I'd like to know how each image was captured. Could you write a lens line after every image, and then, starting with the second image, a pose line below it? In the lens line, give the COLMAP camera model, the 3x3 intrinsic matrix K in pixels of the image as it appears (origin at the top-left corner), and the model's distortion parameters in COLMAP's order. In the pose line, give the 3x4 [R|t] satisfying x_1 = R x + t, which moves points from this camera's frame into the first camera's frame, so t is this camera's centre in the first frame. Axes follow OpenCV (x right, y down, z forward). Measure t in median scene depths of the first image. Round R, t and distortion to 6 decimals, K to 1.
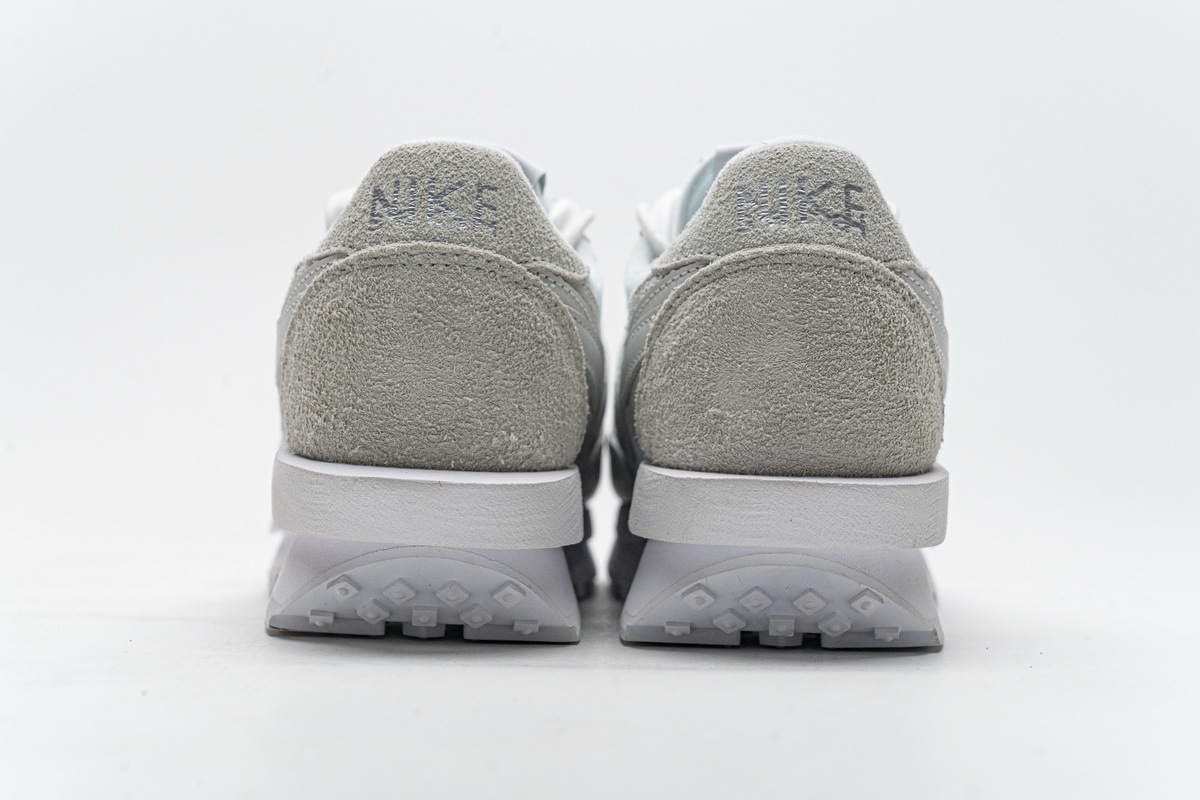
lens RADIAL K [[2342.3, 0, 620.2], [0, 2342.3, 418.0], [0, 0, 1]] dist [0.021438, -0.085710]
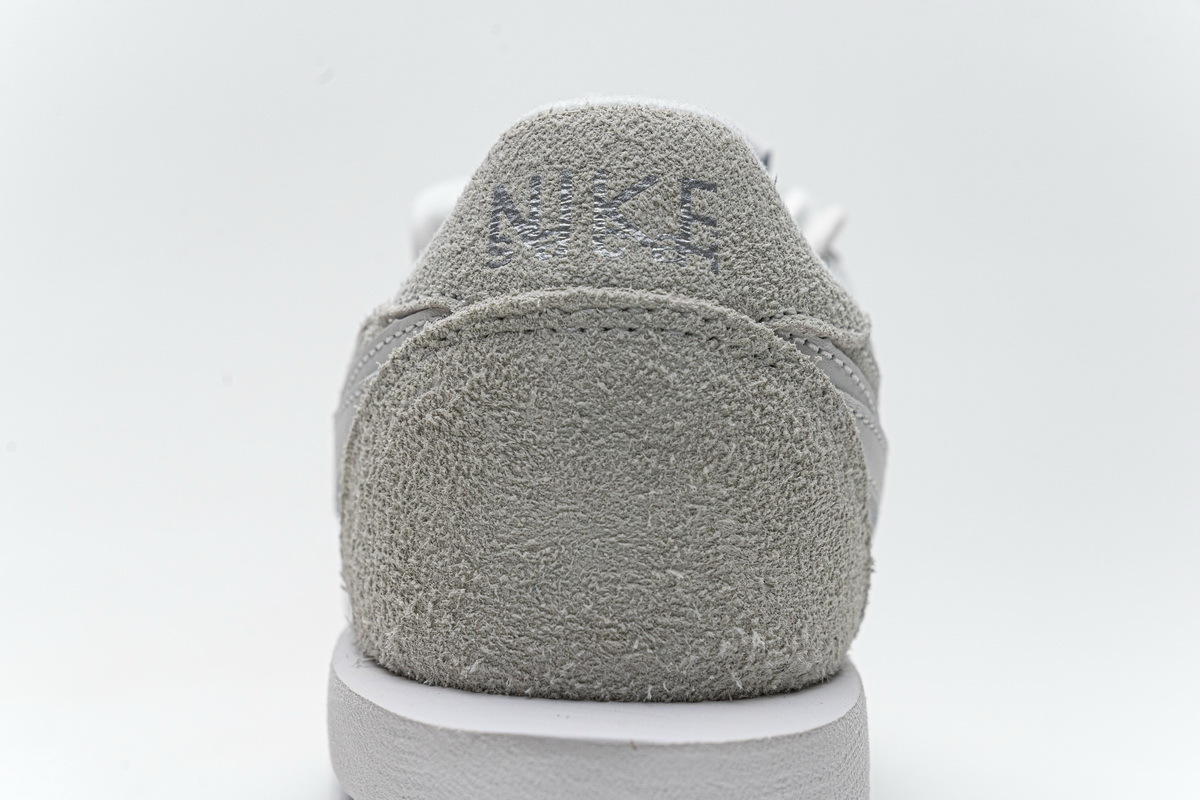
lens RADIAL K [[2342.3, 0, 620.2], [0, 2342.3, 418.0], [0, 0, 1]] dist [0.021438, -0.085710]
pose [[0.999051, -0.019599, -0.038910, -0.055017], [0.020405, 0.999583, 0.020428, -0.055117], [0.038493, -0.021202, 0.999034, 0.446322]]
